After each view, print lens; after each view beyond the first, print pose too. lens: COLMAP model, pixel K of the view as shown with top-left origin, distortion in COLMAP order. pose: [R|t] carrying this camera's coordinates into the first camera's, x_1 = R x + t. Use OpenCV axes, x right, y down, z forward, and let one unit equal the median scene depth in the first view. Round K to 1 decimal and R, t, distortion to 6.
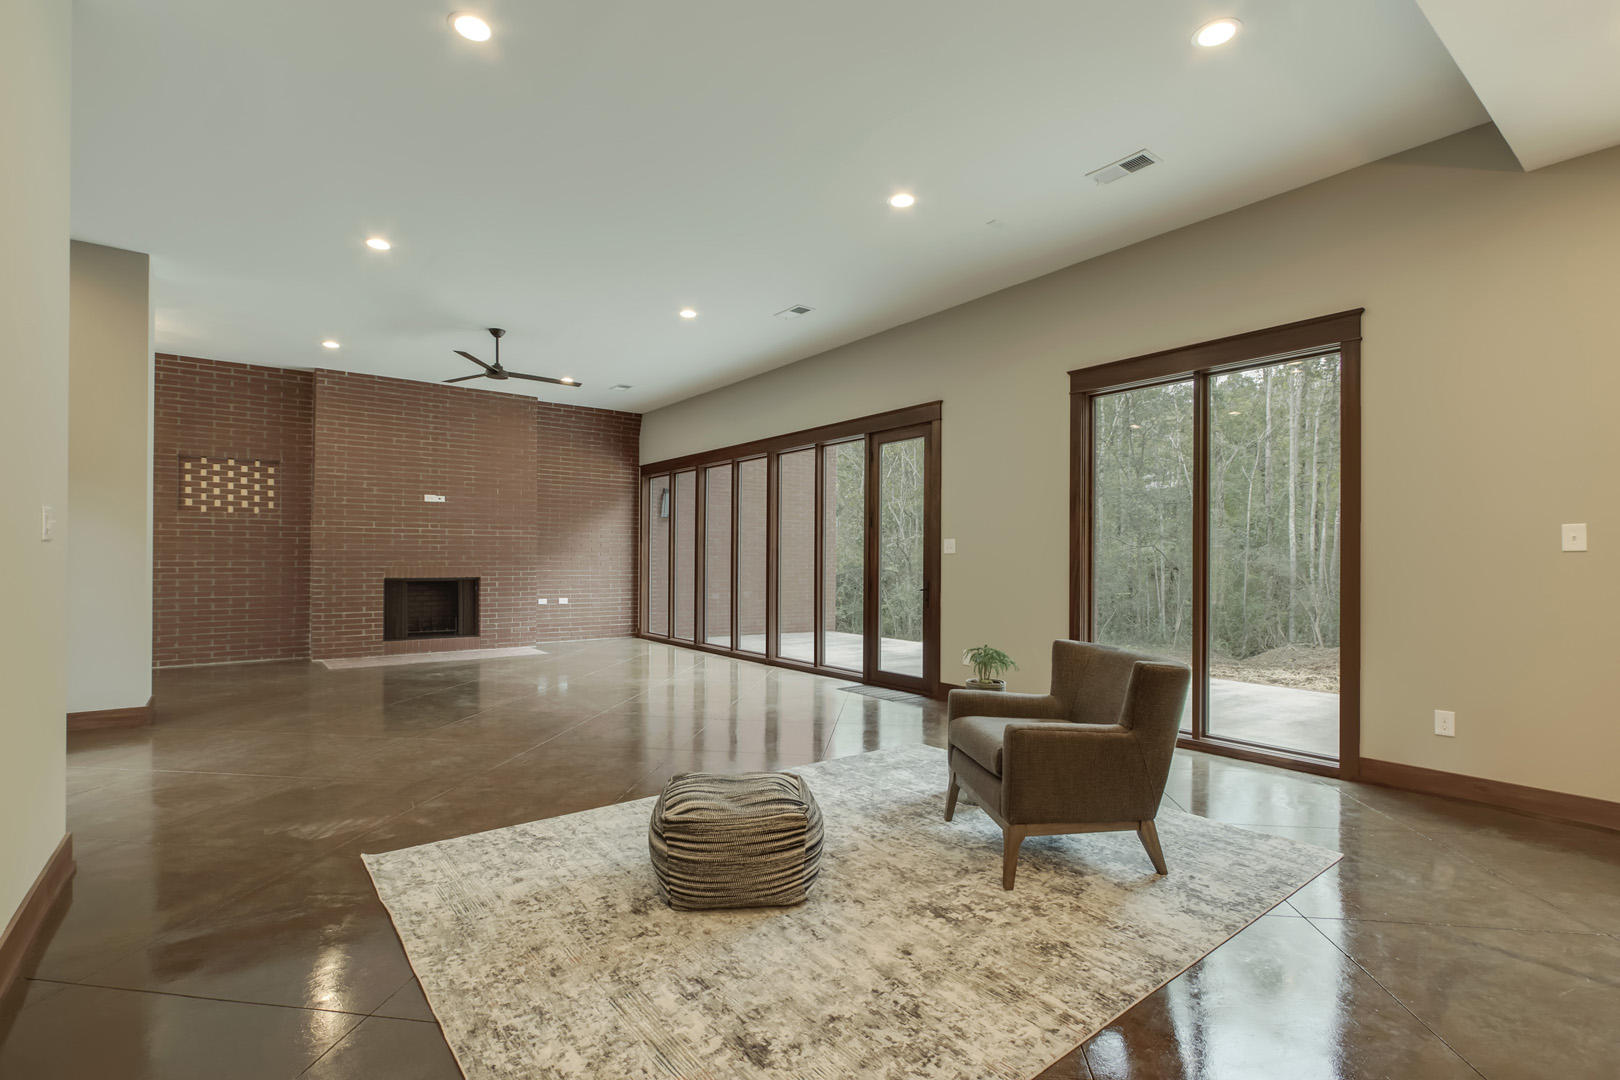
lens RADIAL K [[746.8, 0, 803.5], [0, 746.8, 556.8], [0, 0, 1]] dist [-0.015687, 0.004510]
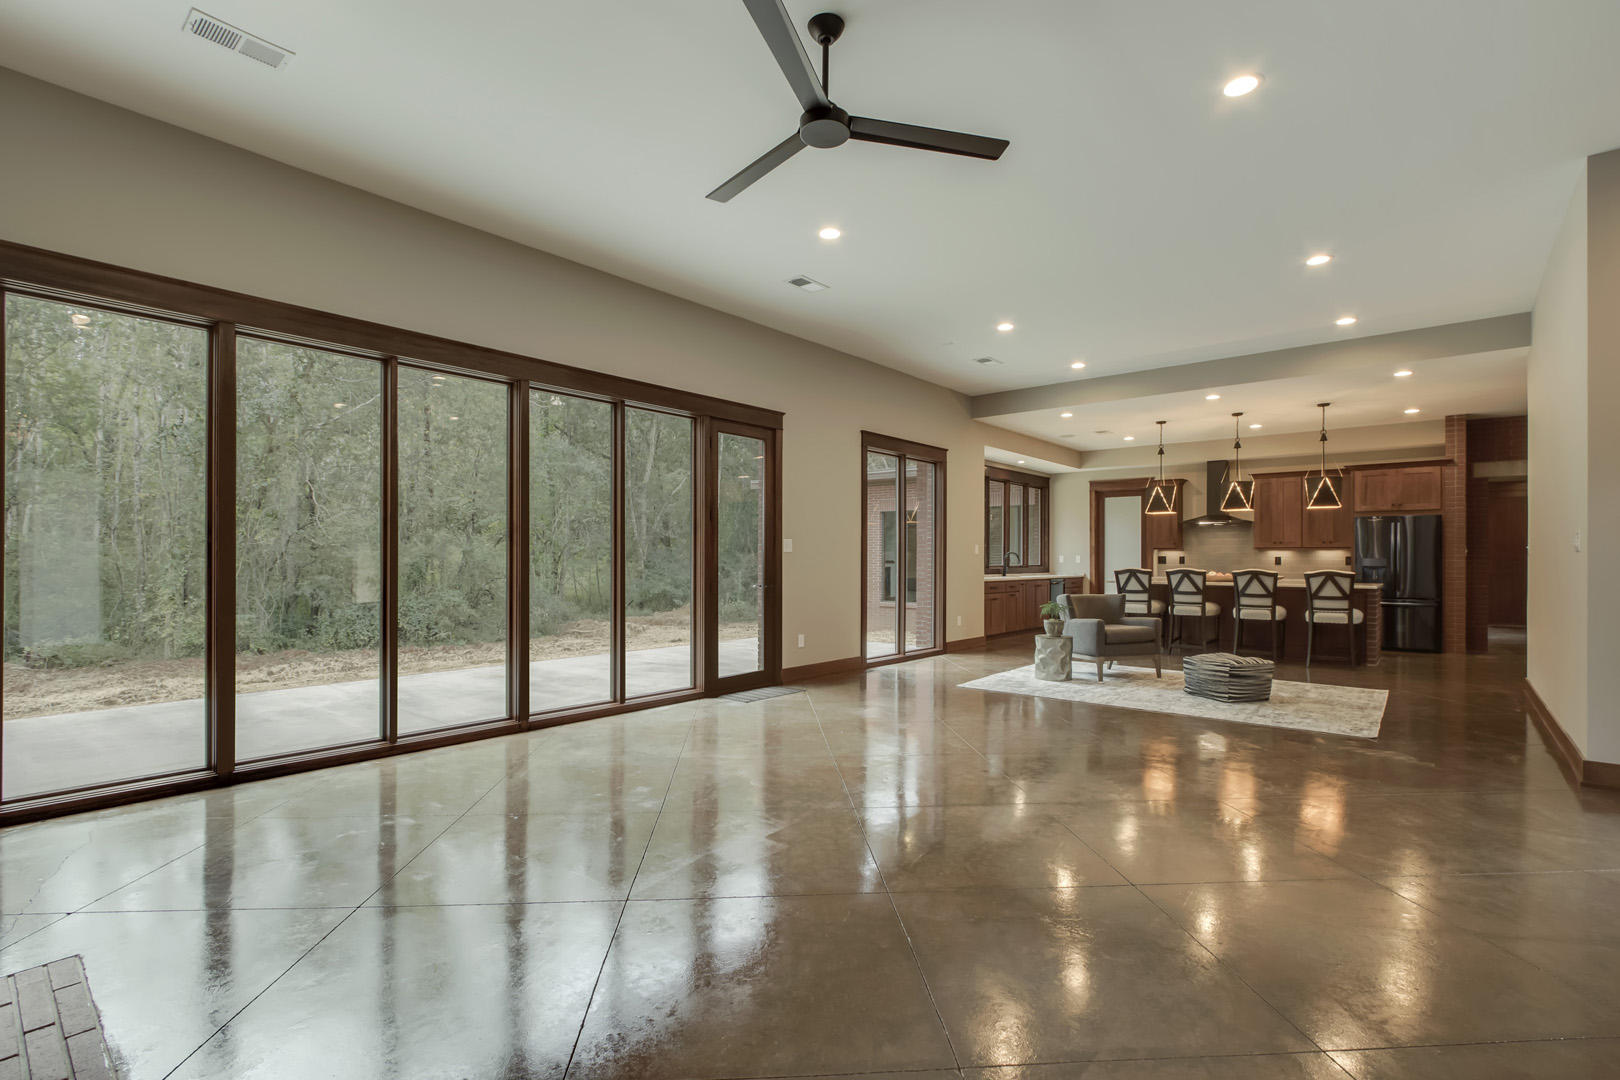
lens RADIAL K [[746.8, 0, 804.9], [0, 746.8, 558.8], [0, 0, 1]] dist [-0.015687, 0.004510]
pose [[-0.205641, -0.006686, 0.978605, -0.716815], [-0.006988, 0.999961, 0.005364, -0.000519], [-0.978603, -0.005735, -0.205680, 0.949256]]
